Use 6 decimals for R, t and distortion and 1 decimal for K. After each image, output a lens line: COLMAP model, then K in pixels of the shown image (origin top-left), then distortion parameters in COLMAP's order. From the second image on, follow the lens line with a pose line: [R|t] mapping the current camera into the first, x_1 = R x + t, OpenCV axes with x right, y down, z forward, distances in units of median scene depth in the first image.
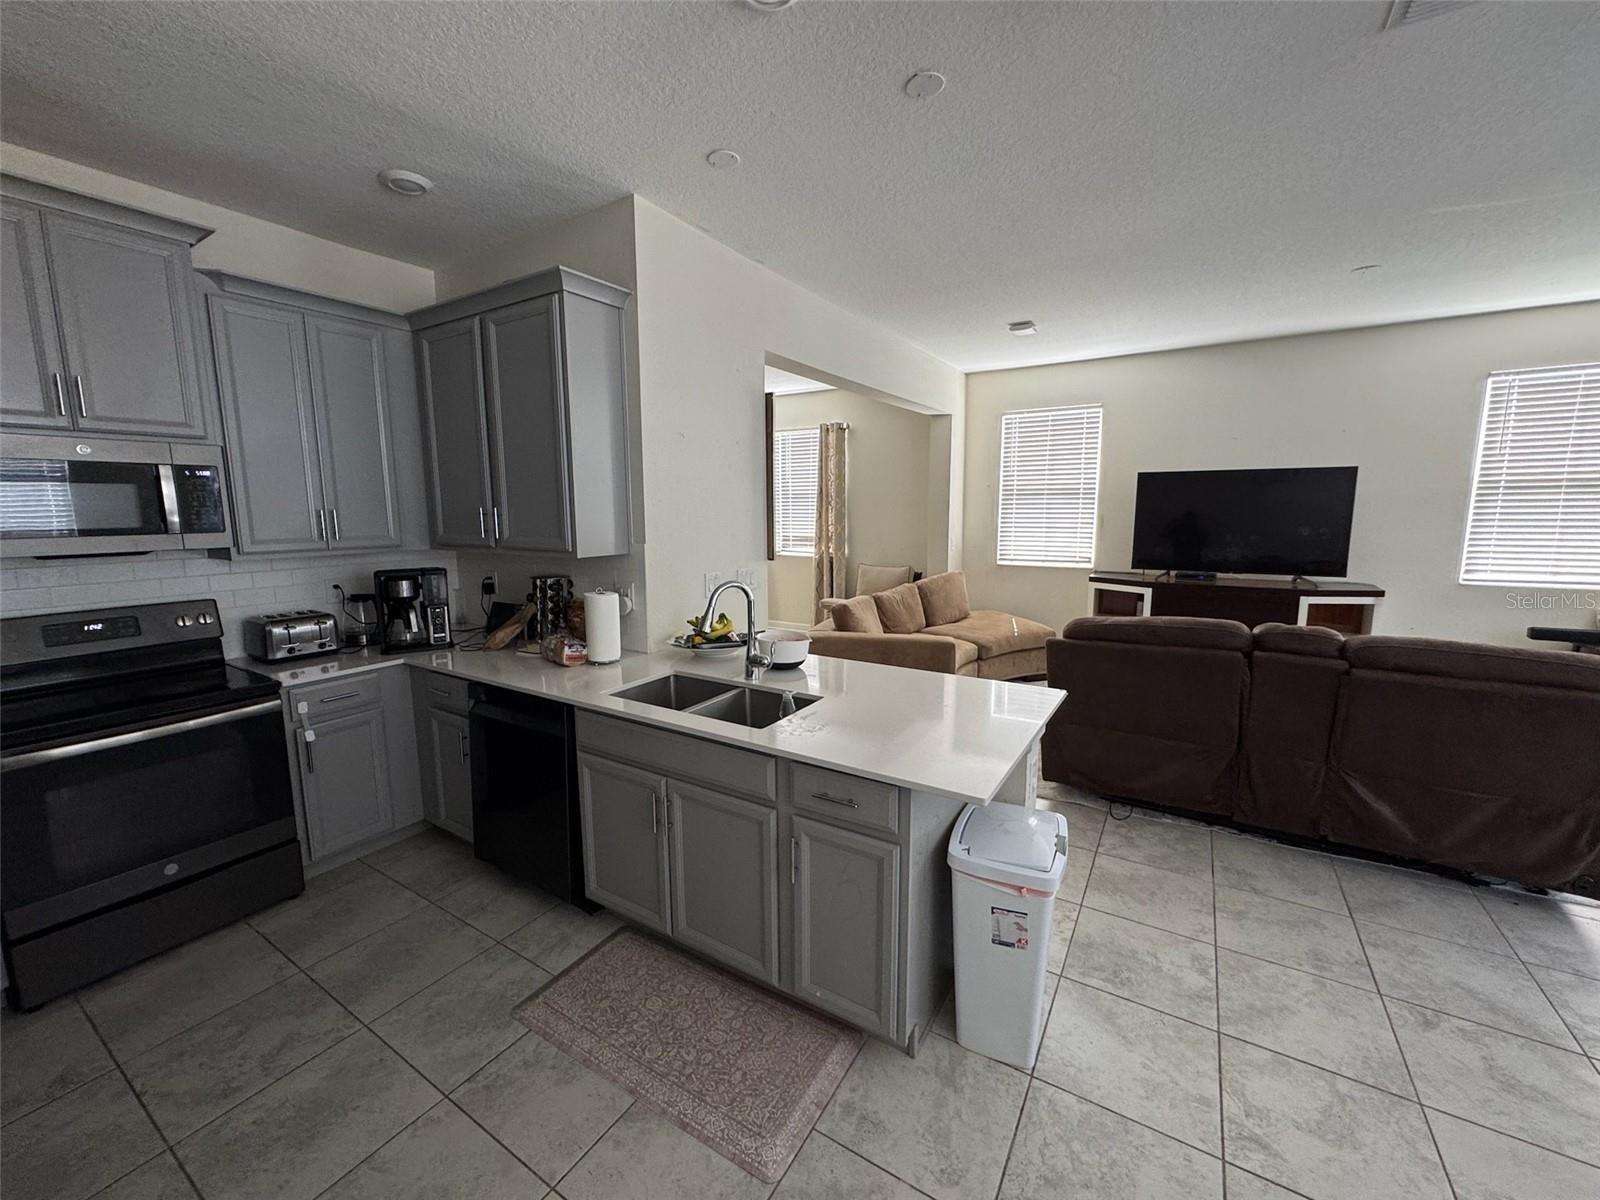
lens RADIAL K [[634.7, 0, 796.7], [0, 634.7, 598.2], [0, 0, 1]] dist [-0.001624, 0.000492]
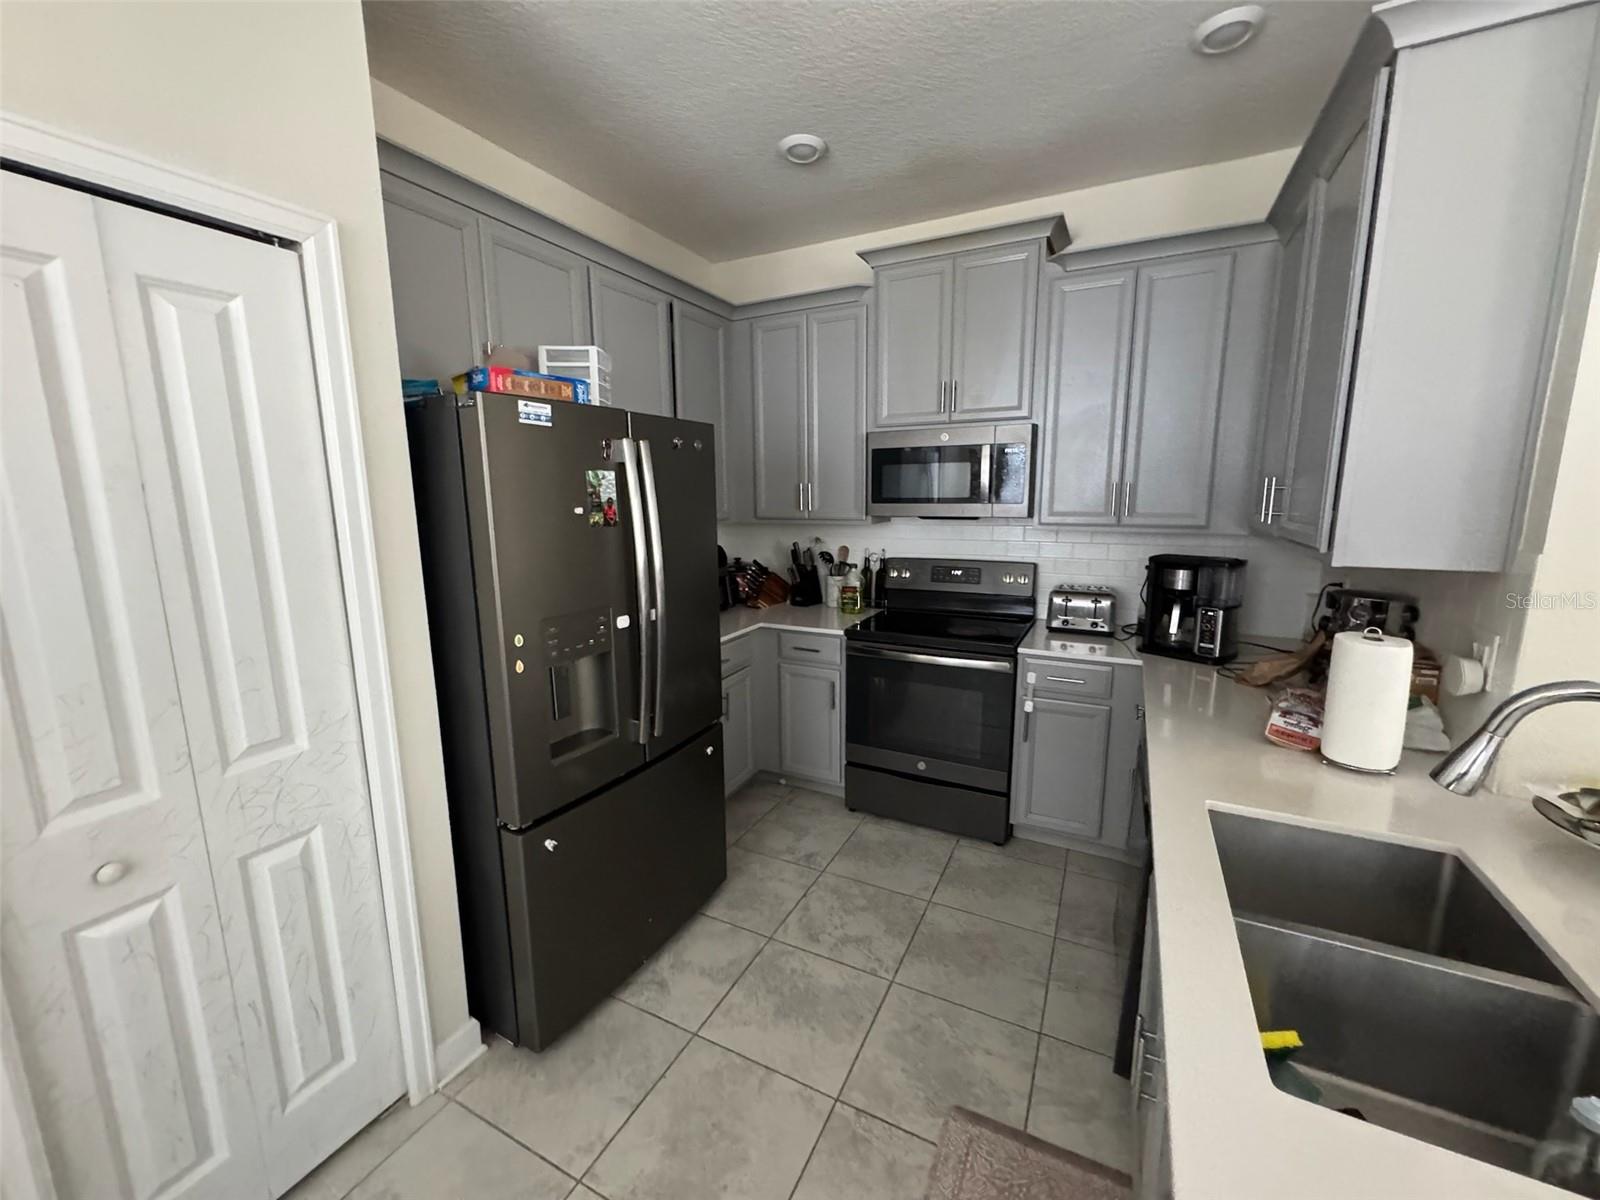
lens RADIAL K [[634.7, 0, 796.7], [0, 634.7, 598.2], [0, 0, 1]] dist [-0.001624, 0.000492]
pose [[0.088192, 0.169402, -0.981593, 0.163091], [-0.135150, 0.978355, 0.156701, -0.059849], [0.986892, 0.118843, 0.109178, 0.489143]]
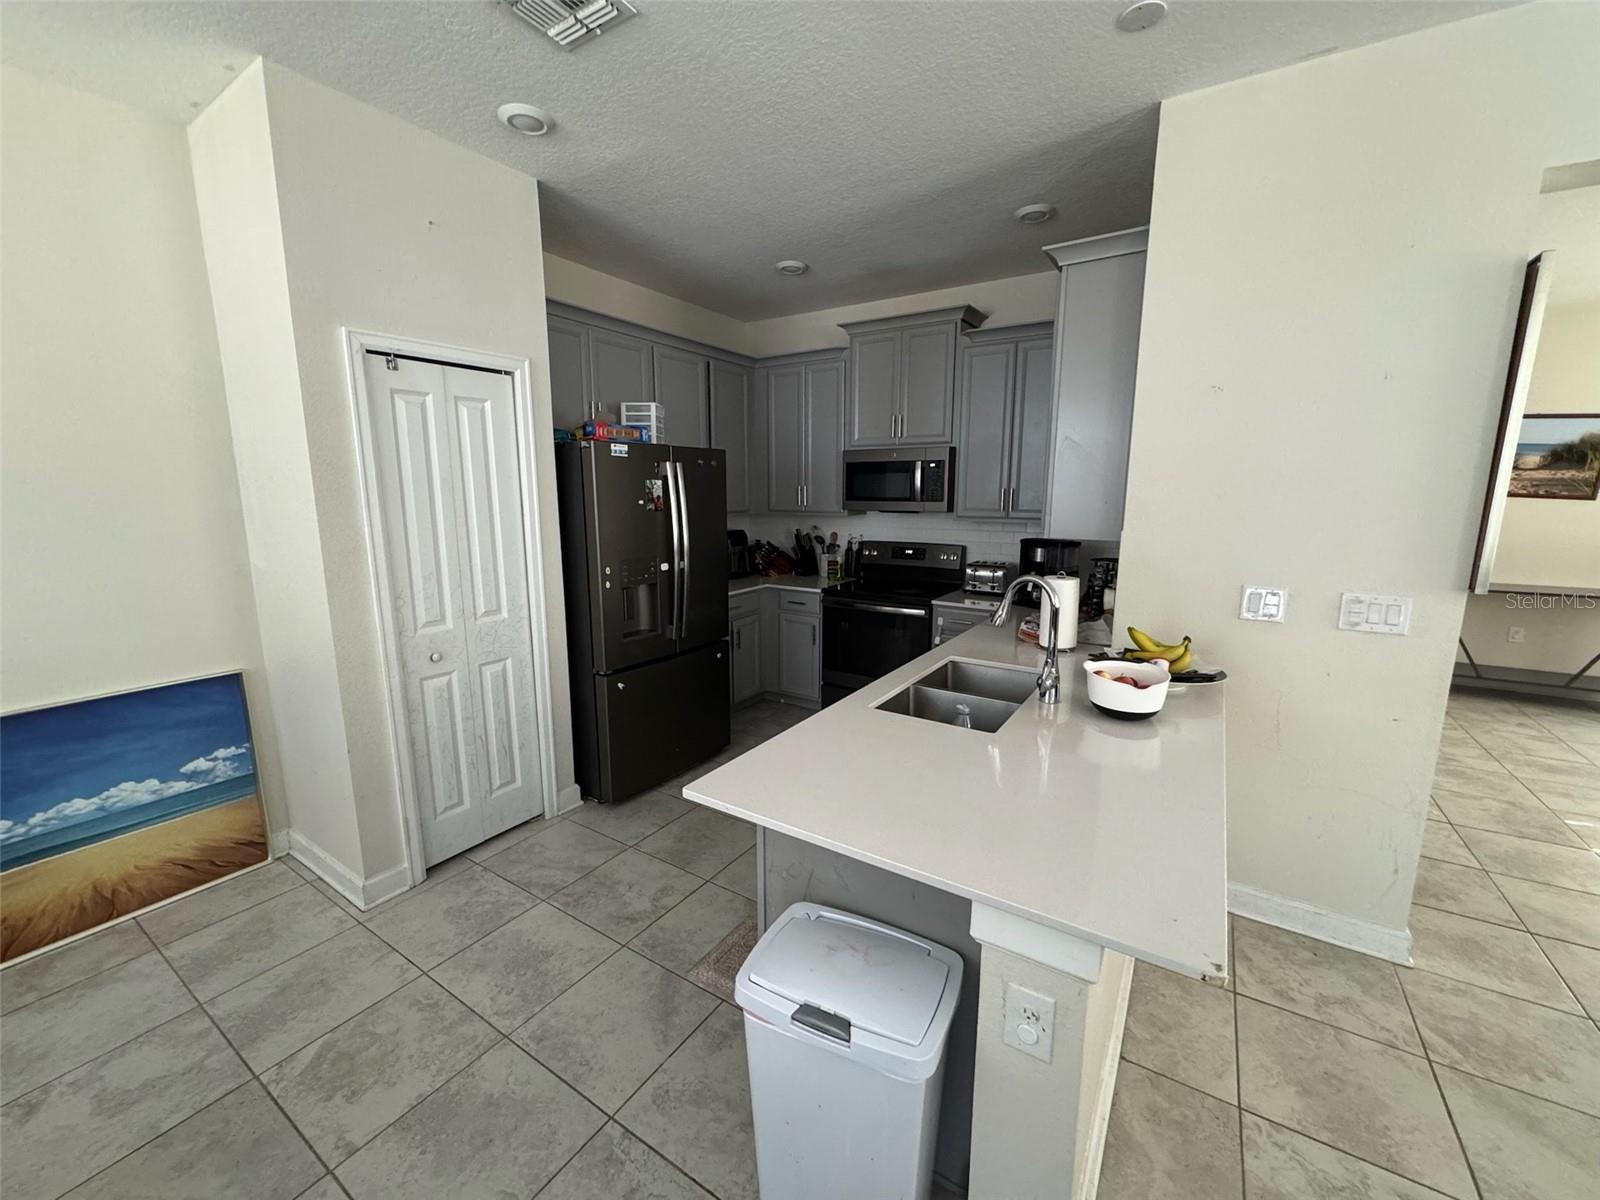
lens RADIAL K [[634.7, 0, 796.7], [0, 634.7, 598.2], [0, 0, 1]] dist [-0.001624, 0.000492]
pose [[-0.015733, 0.174930, -0.984455, 0.670033], [-0.145949, 0.973630, 0.175339, -0.090289], [0.989167, 0.146439, 0.010213, 0.627420]]
